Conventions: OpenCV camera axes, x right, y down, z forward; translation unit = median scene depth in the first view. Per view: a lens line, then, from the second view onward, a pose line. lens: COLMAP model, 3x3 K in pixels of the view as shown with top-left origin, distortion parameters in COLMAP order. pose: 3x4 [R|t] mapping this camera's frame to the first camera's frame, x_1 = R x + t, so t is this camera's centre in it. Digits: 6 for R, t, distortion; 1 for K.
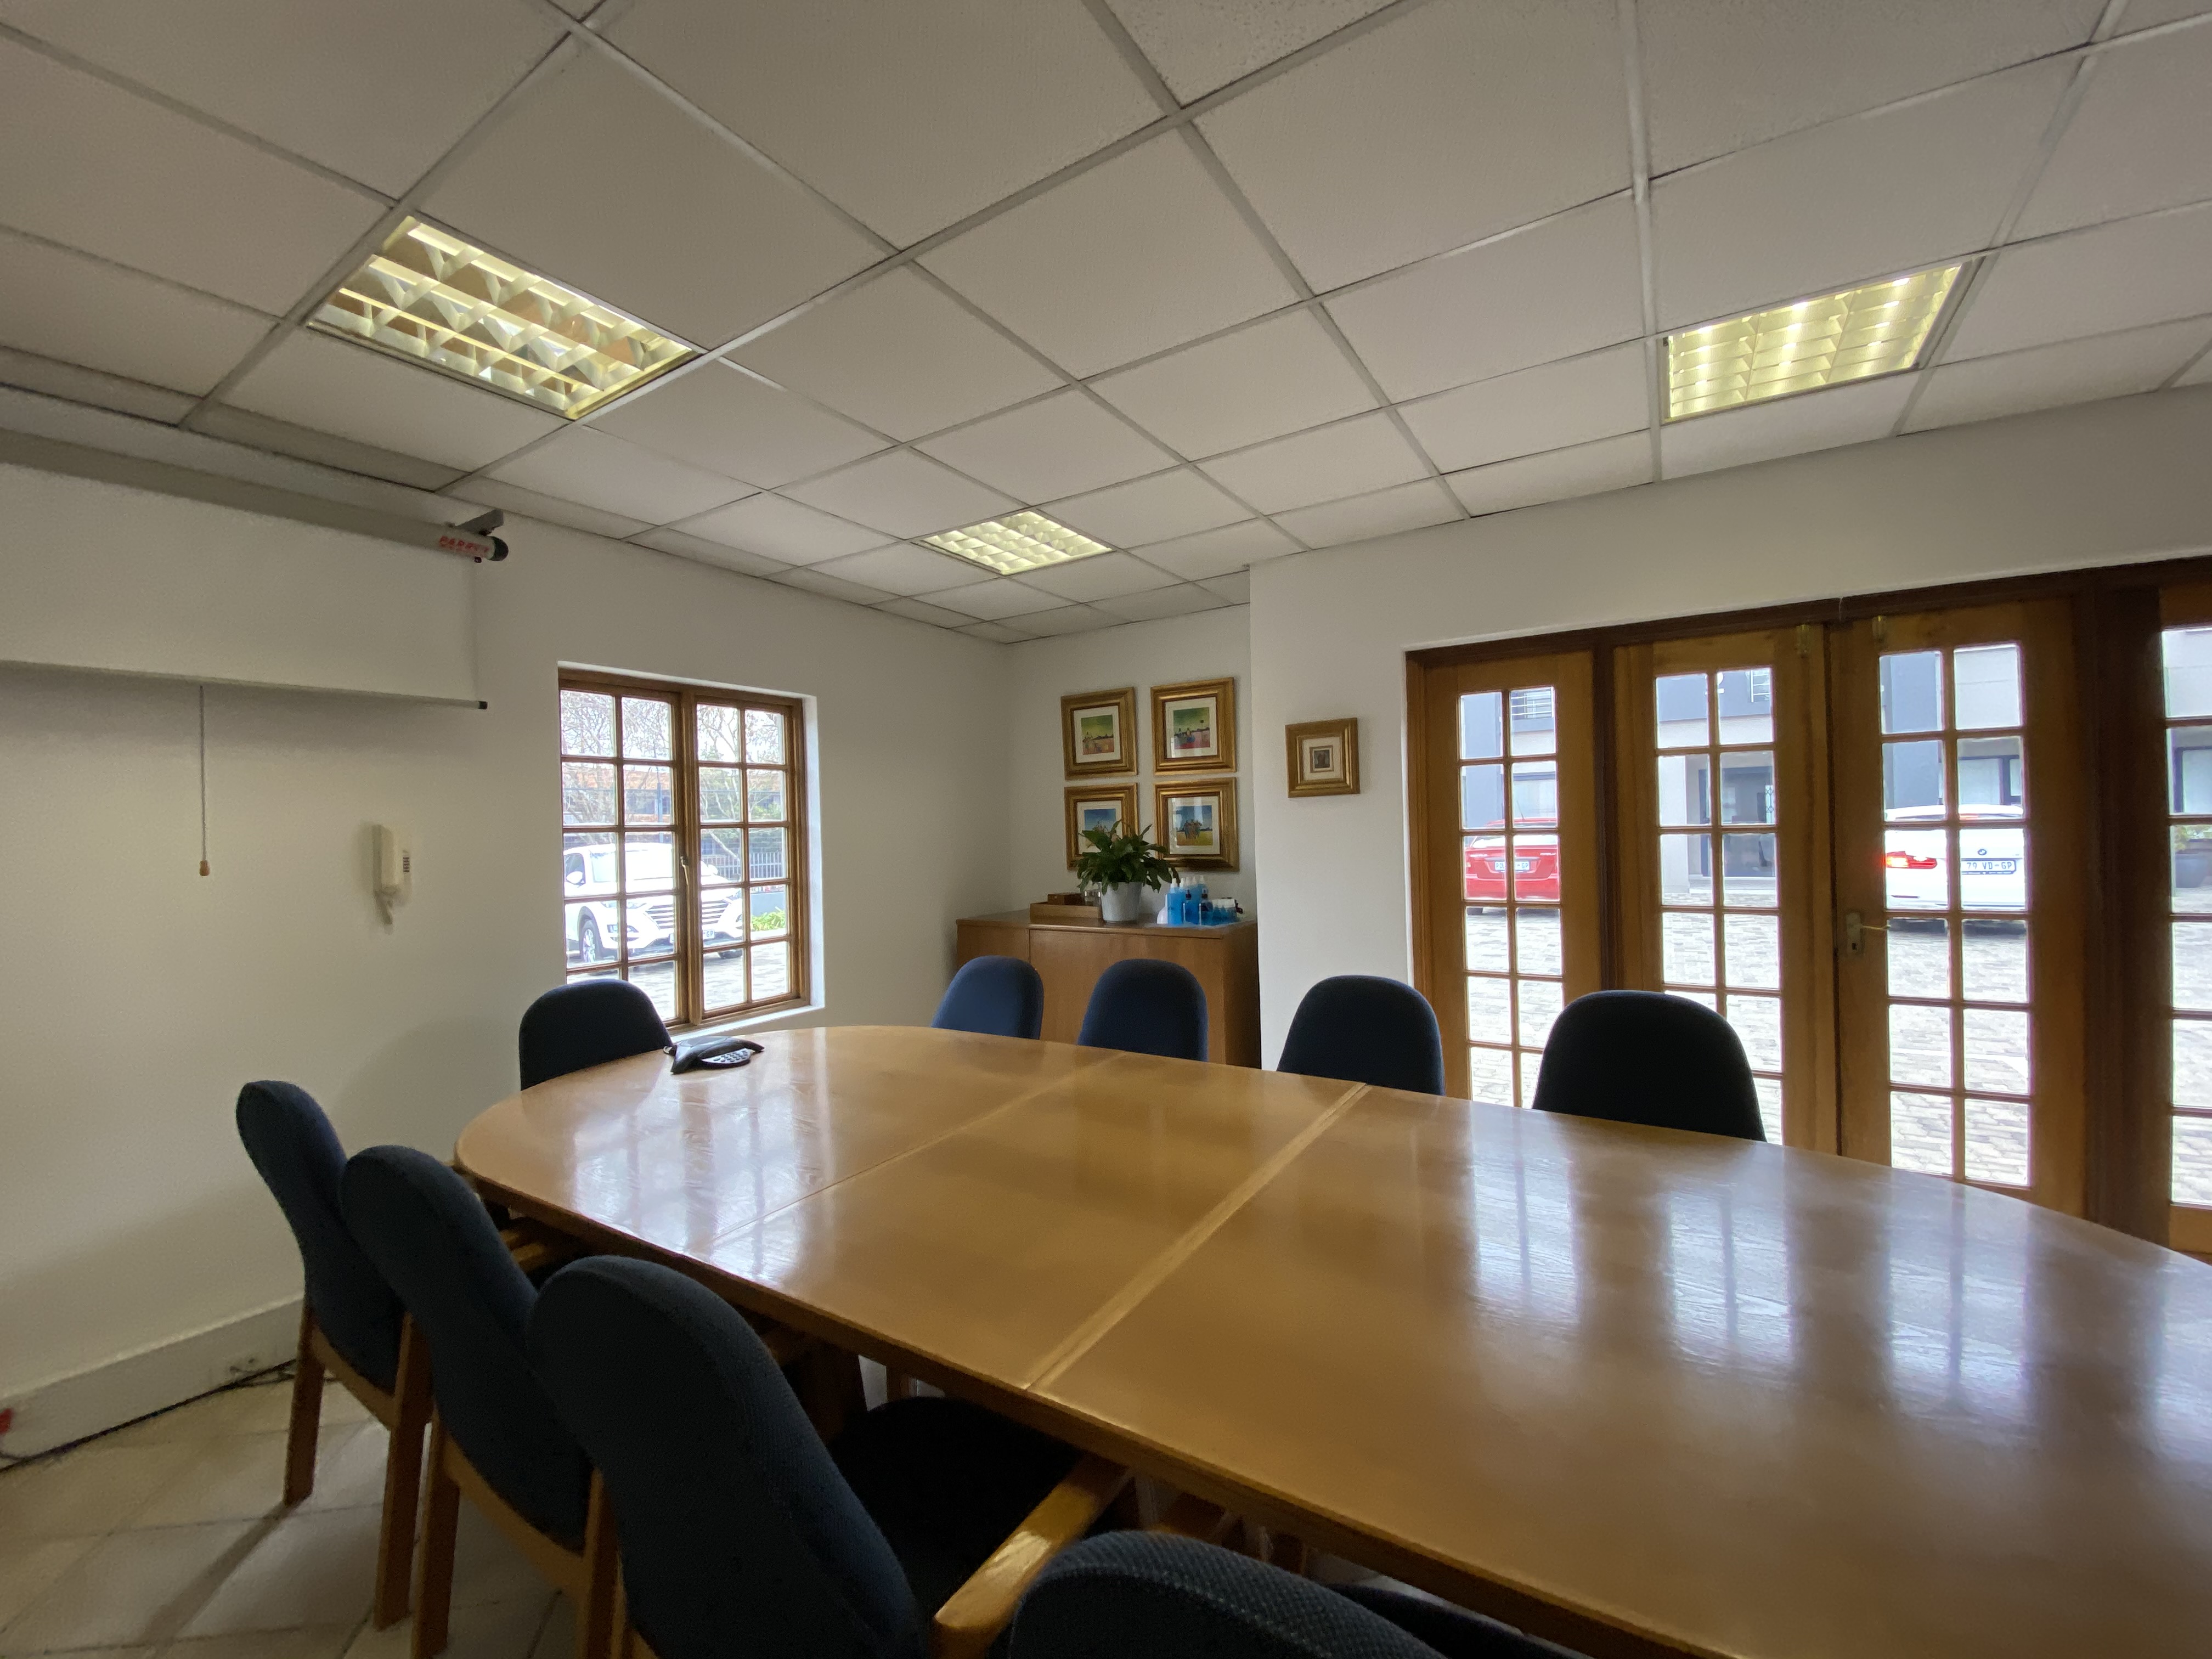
lens RADIAL K [[881.1, 0, 1106.0], [0, 881.1, 829.5], [0, 0, 1]] dist [0.022066, -0.026514]
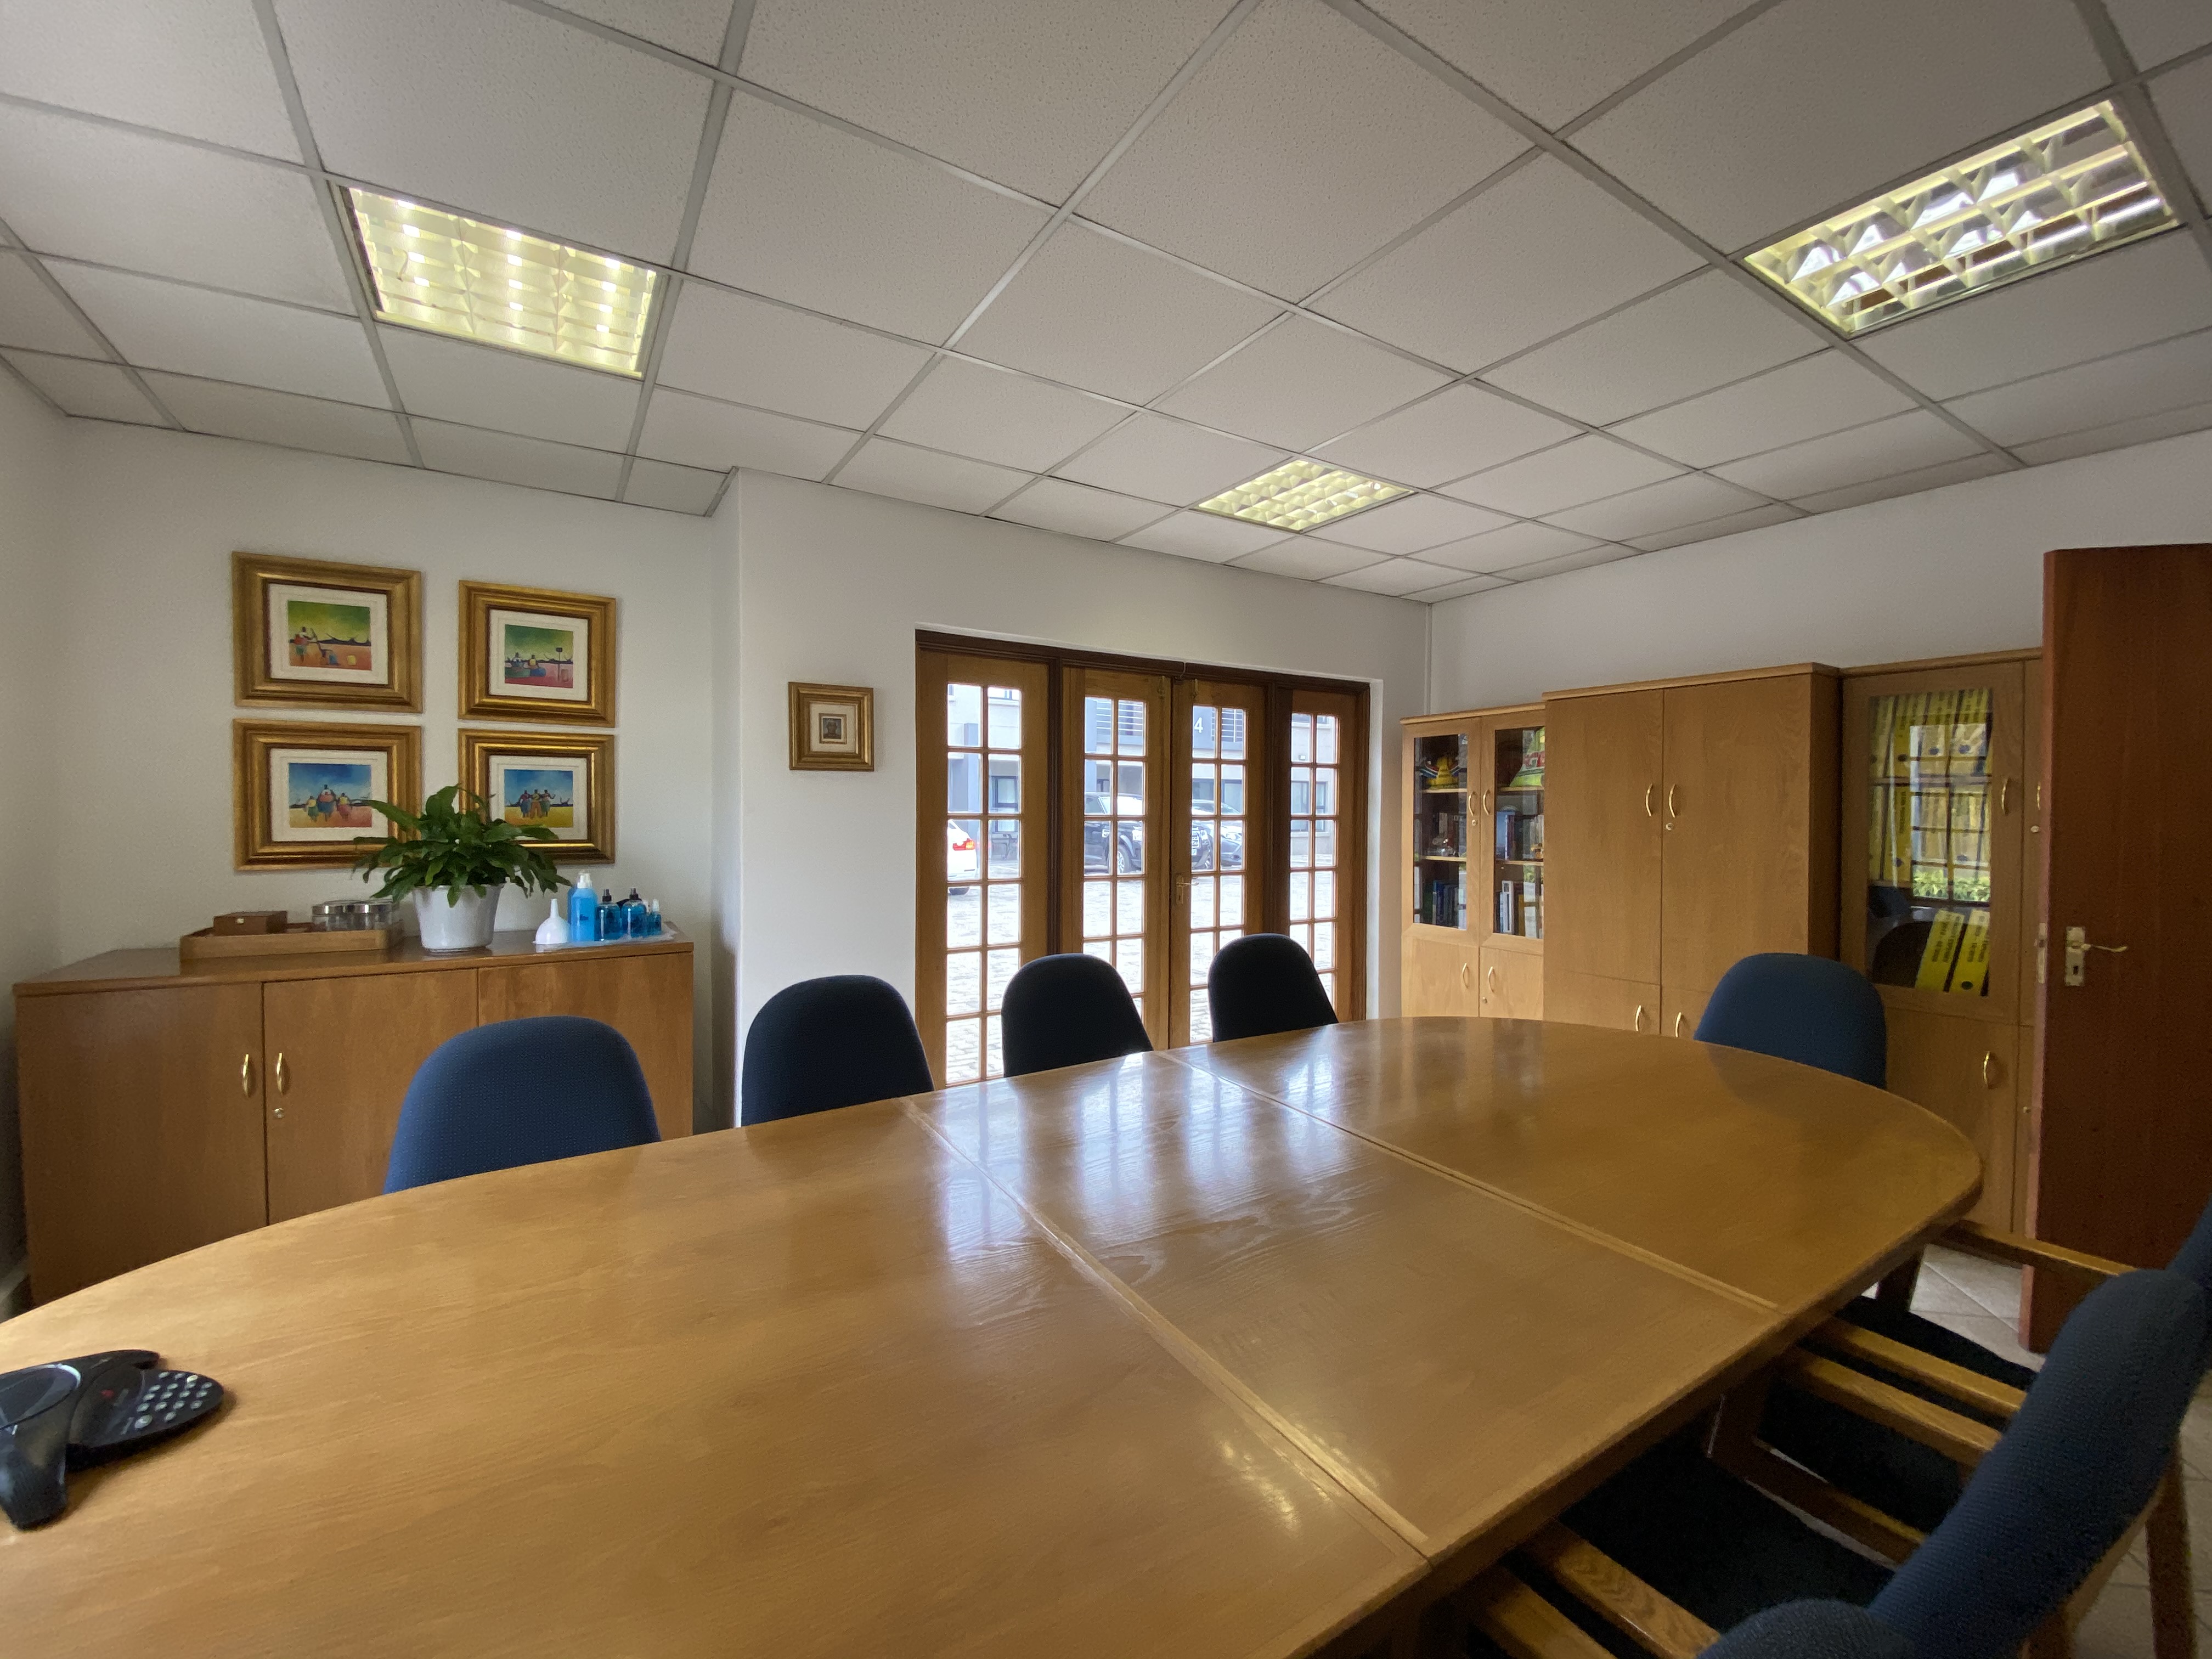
lens RADIAL K [[881.1, 0, 1106.0], [0, 881.1, 829.5], [0, 0, 1]] dist [0.022066, -0.026514]
pose [[0.407409, 0.009539, 0.913196, -0.457101], [-0.016397, 0.999861, -0.003129, 0.019223], [-0.913098, -0.013699, 0.407509, 0.407759]]
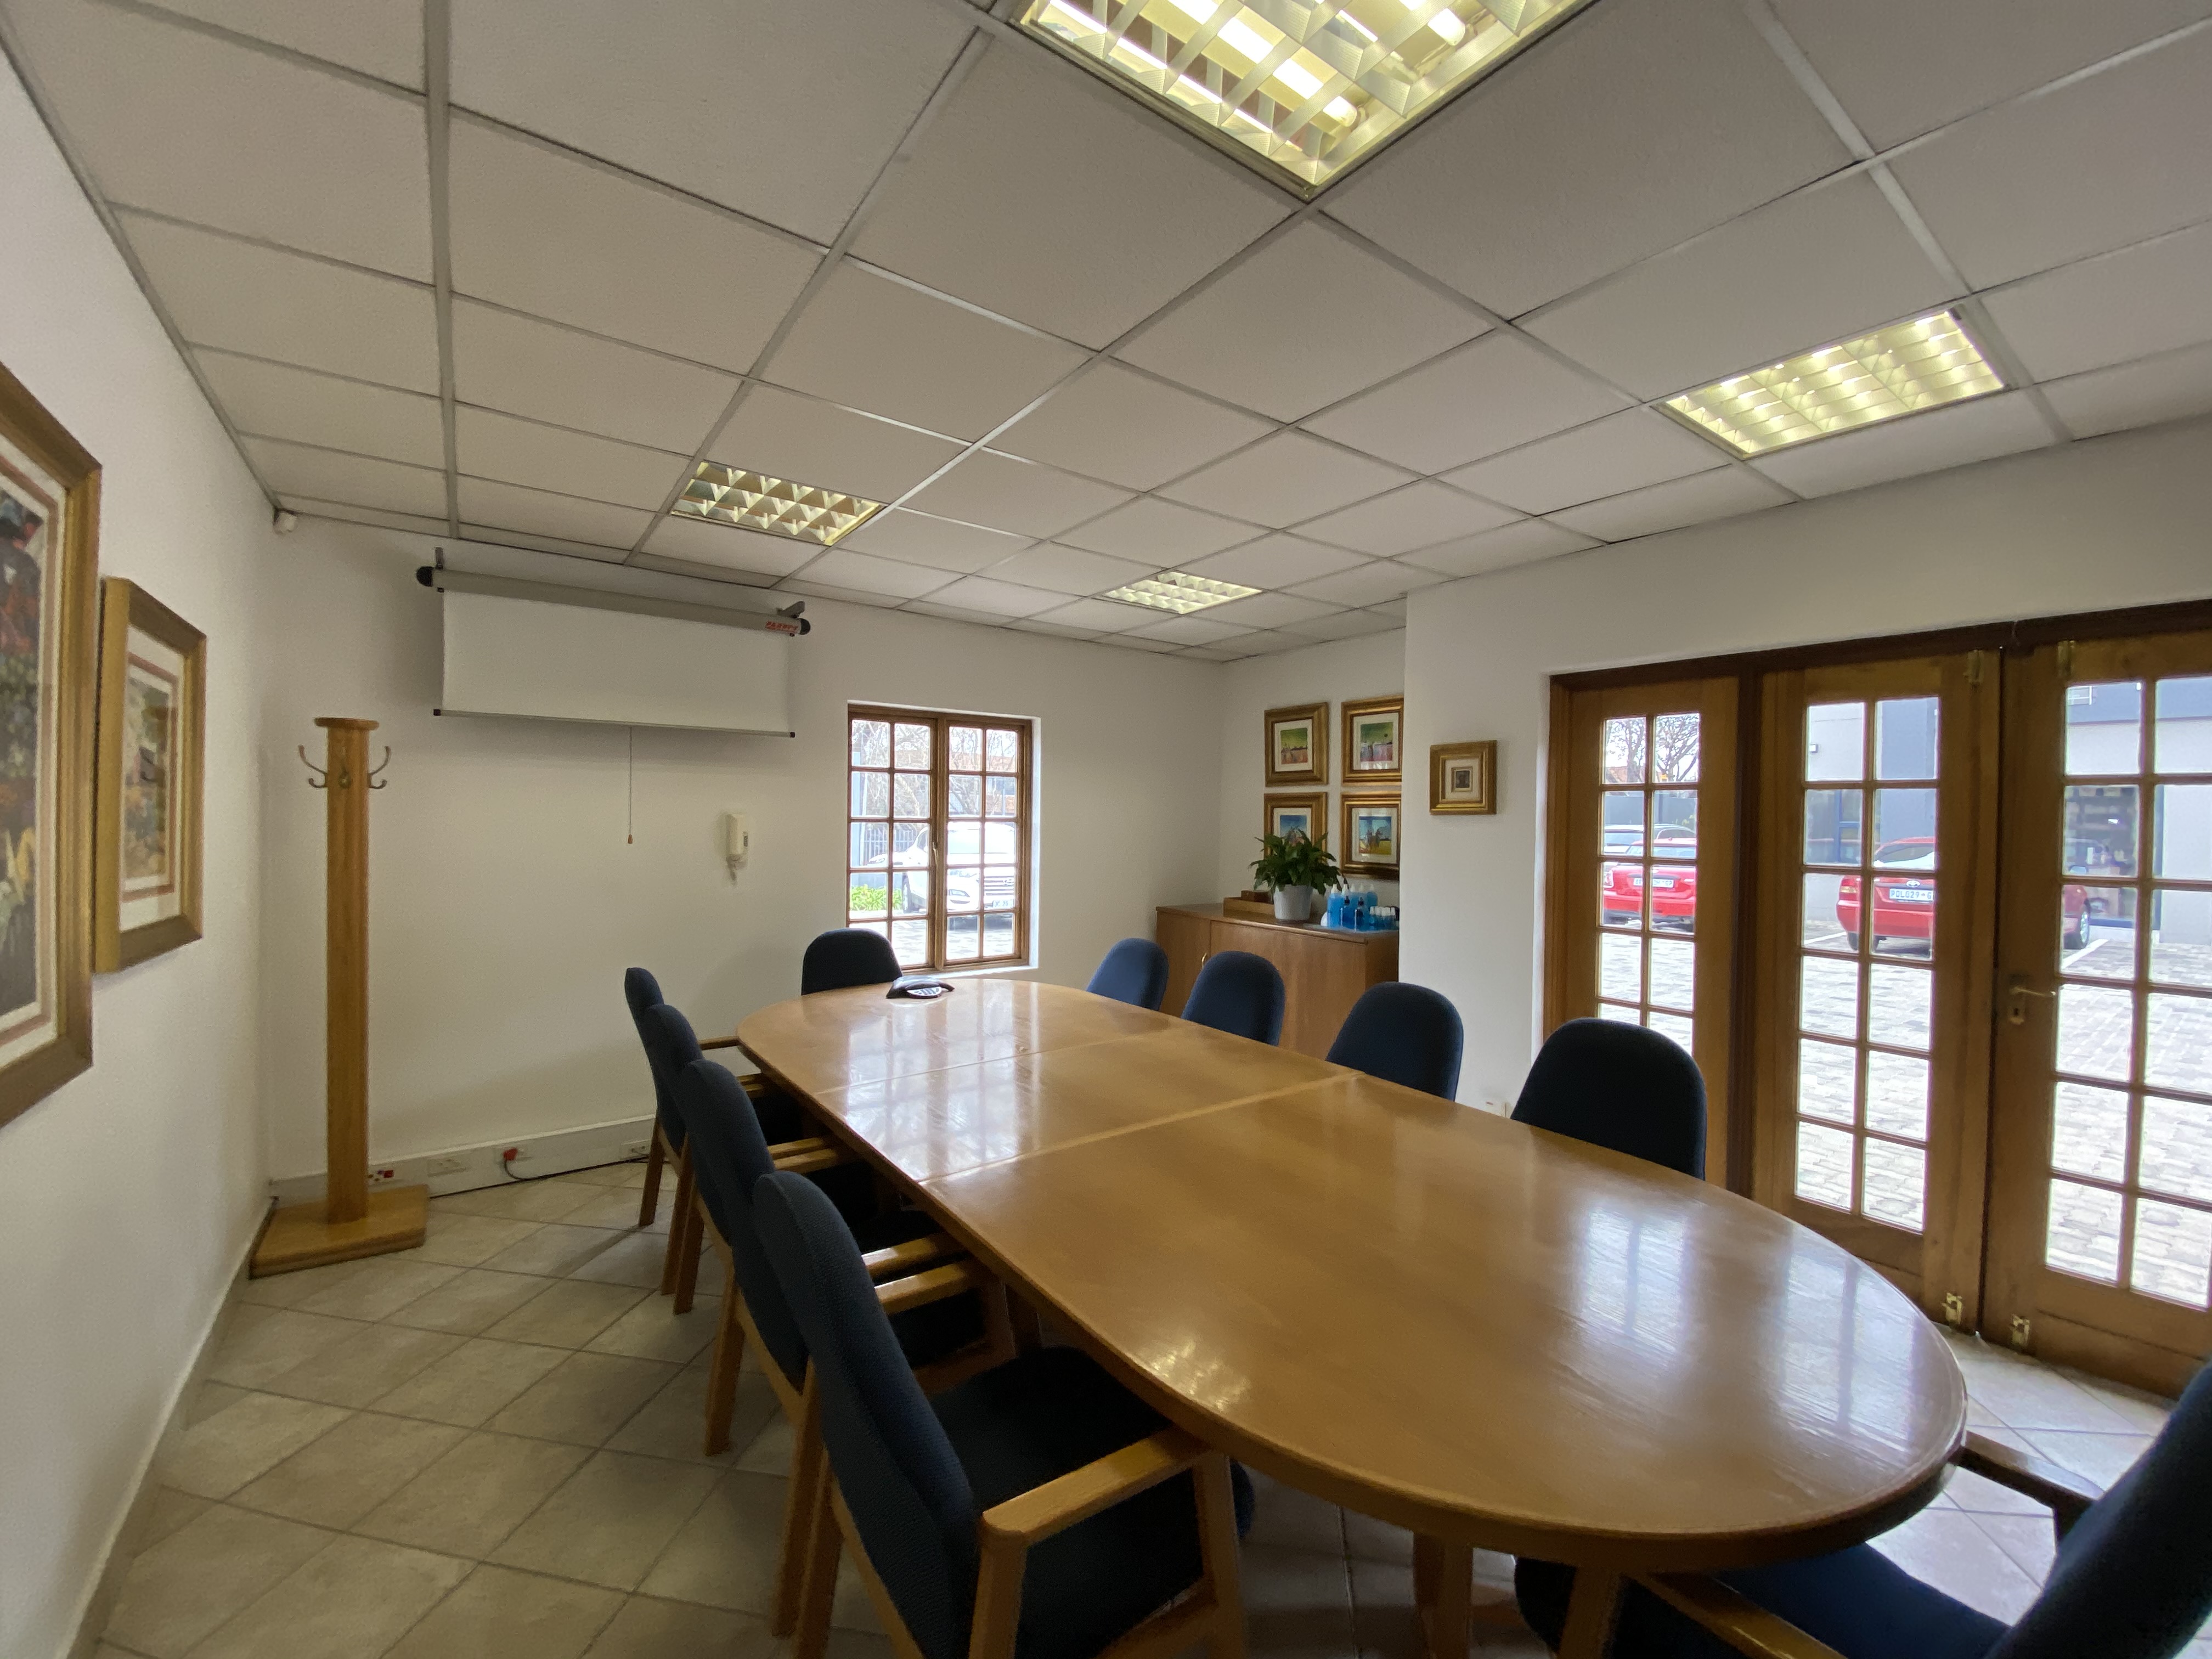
lens RADIAL K [[881.1, 0, 1106.0], [0, 881.1, 829.5], [0, 0, 1]] dist [0.022066, -0.026514]
pose [[0.927988, 0.044916, -0.369893, 0.251225], [-0.039214, 0.998968, 0.022924, -0.029289], [0.370541, -0.006768, 0.928792, -0.127567]]
